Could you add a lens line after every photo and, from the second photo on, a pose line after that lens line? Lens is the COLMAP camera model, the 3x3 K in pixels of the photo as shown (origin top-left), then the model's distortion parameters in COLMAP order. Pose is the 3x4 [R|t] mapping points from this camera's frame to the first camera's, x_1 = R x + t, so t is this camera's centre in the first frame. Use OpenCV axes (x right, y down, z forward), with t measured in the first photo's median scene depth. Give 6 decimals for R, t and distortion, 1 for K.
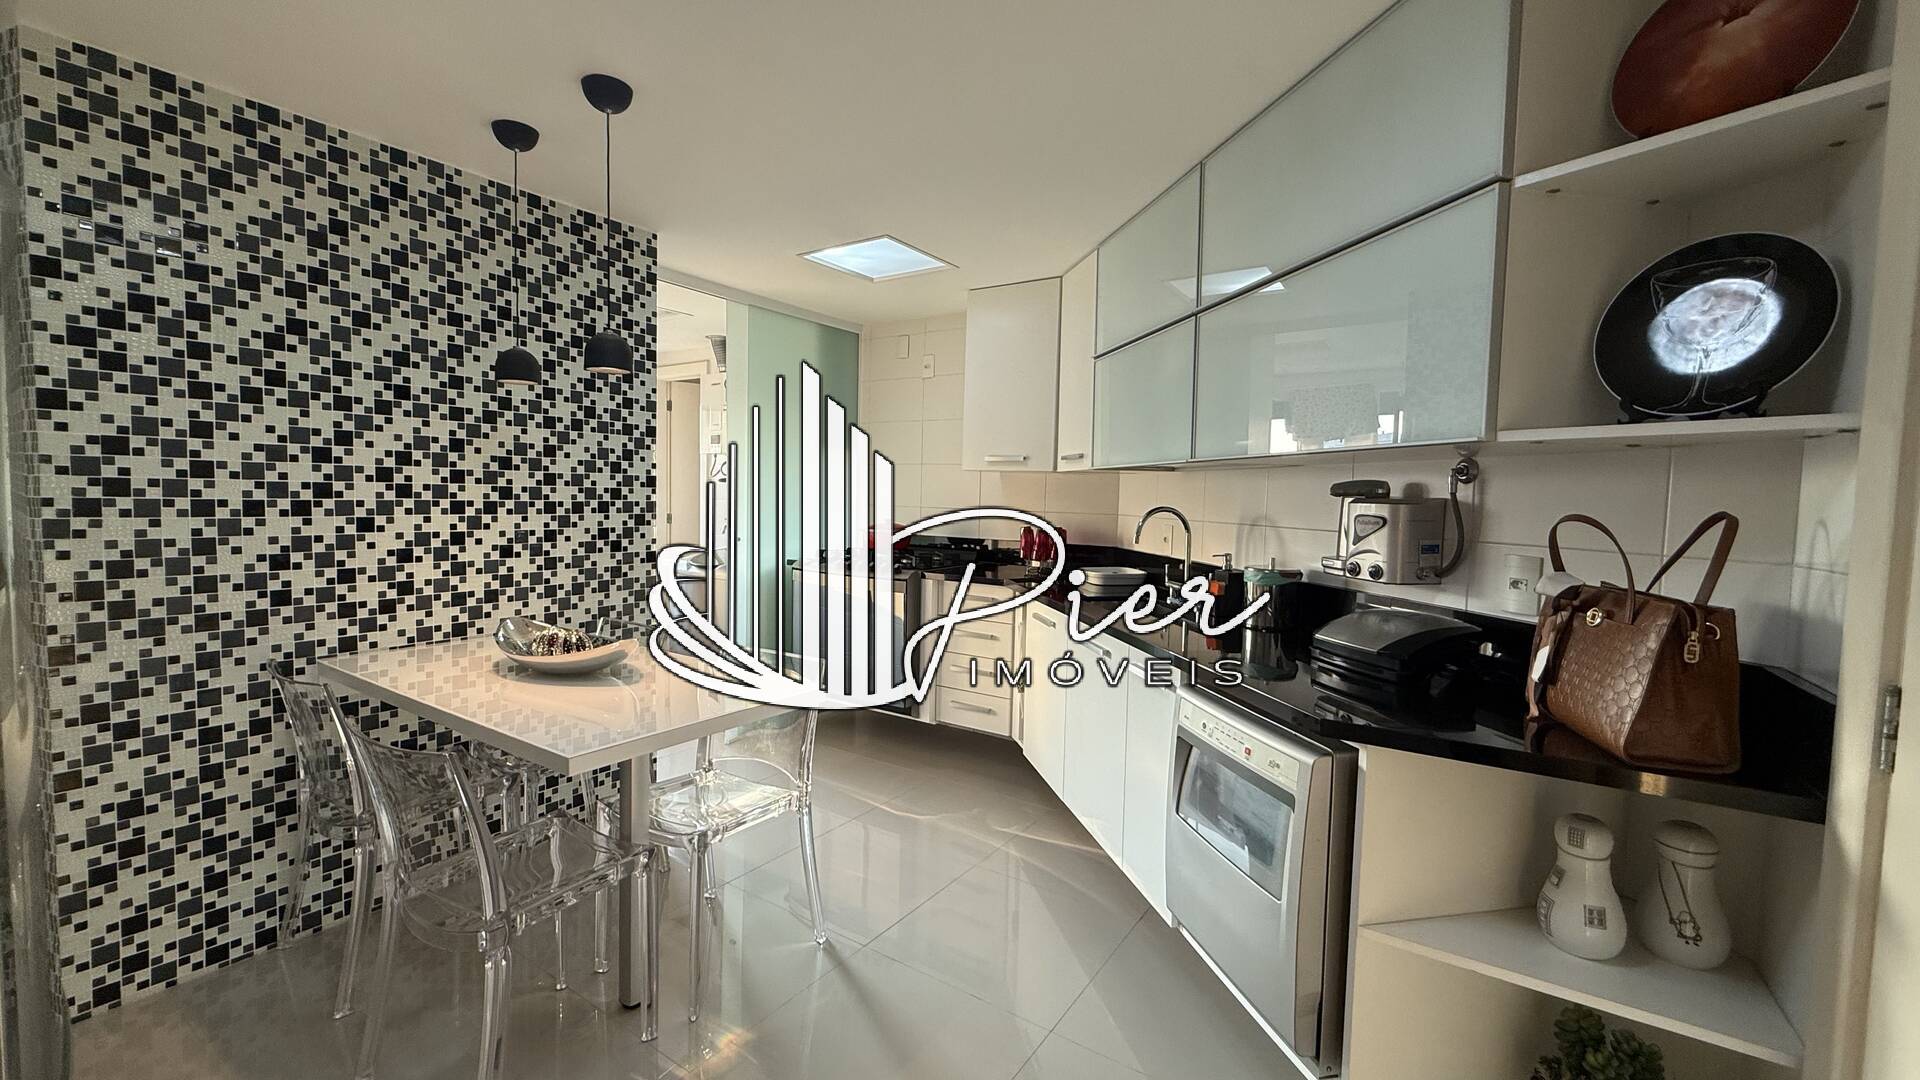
lens RADIAL K [[762.8, 0, 960.0], [0, 762.8, 540.0], [0, 0, 1]] dist [0.000694, 0.000066]
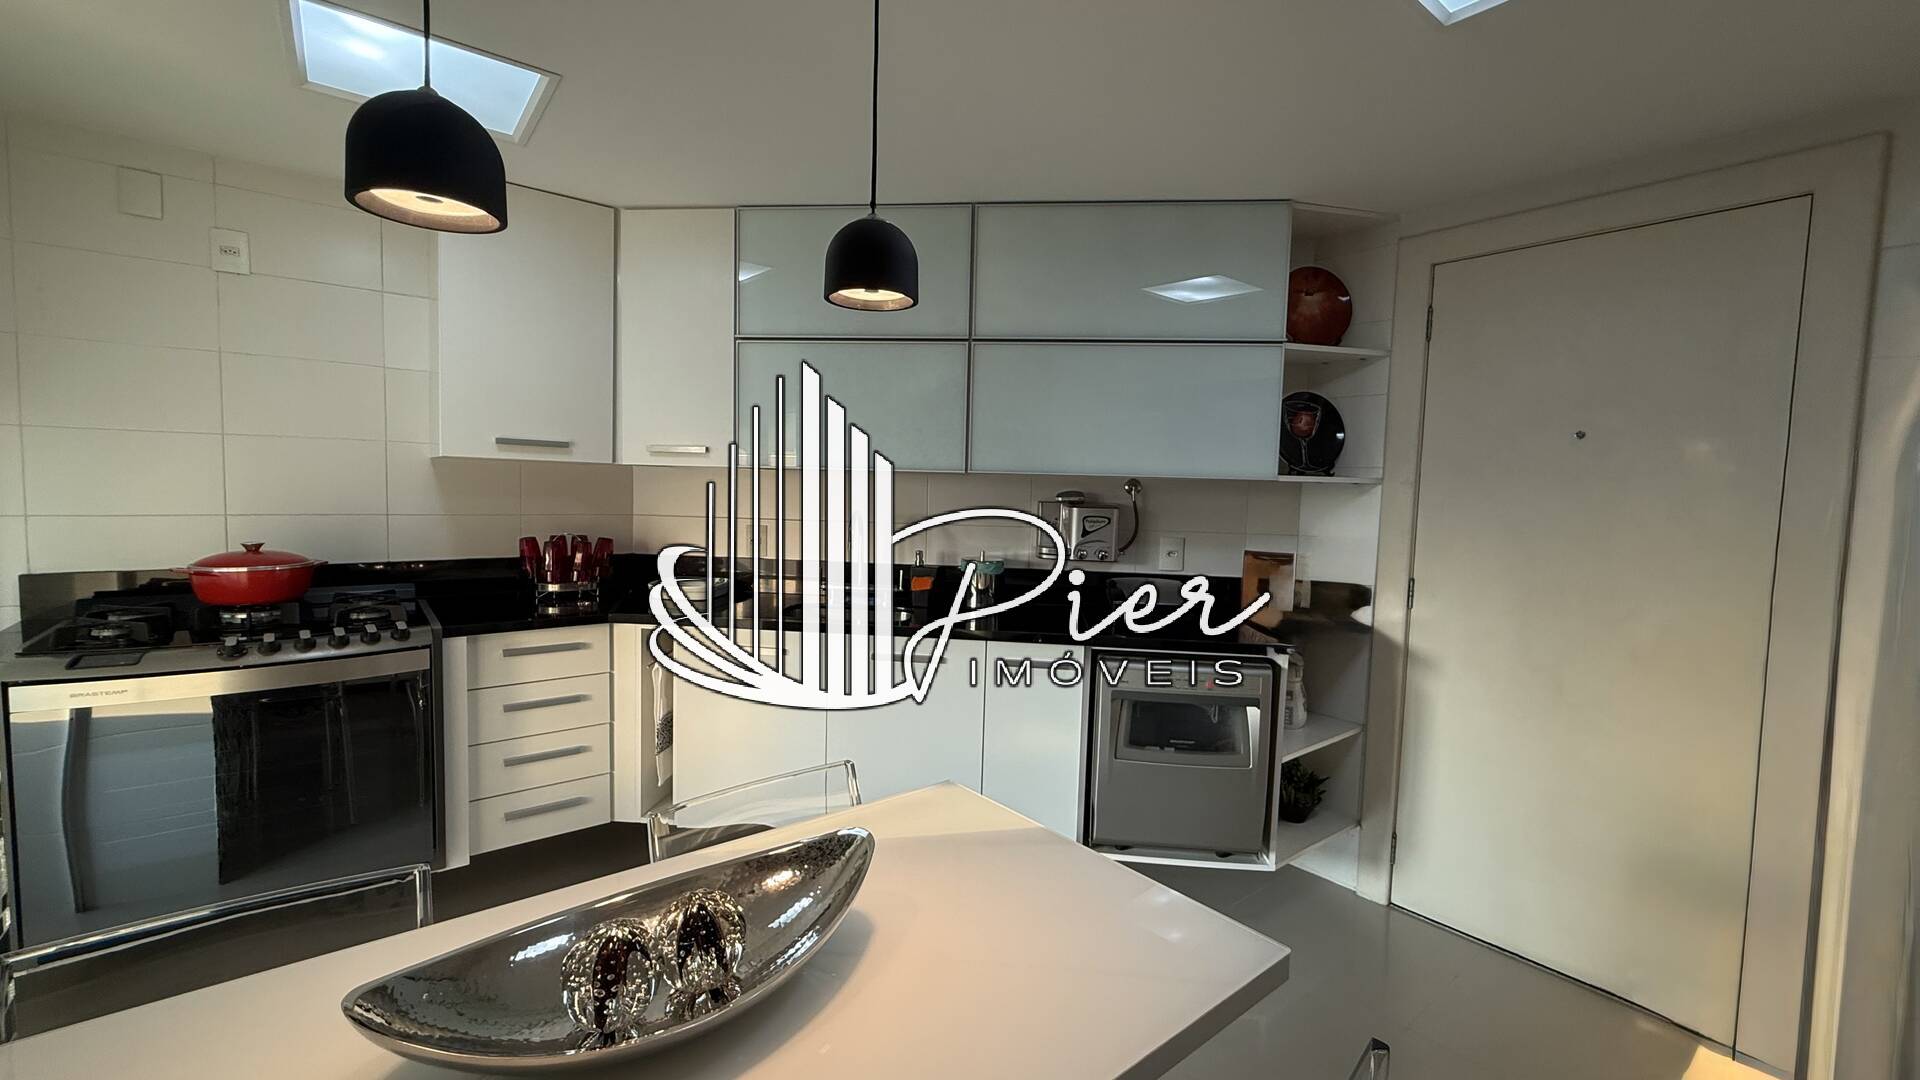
lens RADIAL K [[762.8, 0, 960.0], [0, 762.8, 540.0], [0, 0, 1]] dist [0.000694, 0.000066]
pose [[0.304810, -0.075324, 0.949430, -0.767009], [0.036257, 0.997063, 0.067463, -0.084785], [-0.951723, 0.013861, 0.306646, 0.684676]]
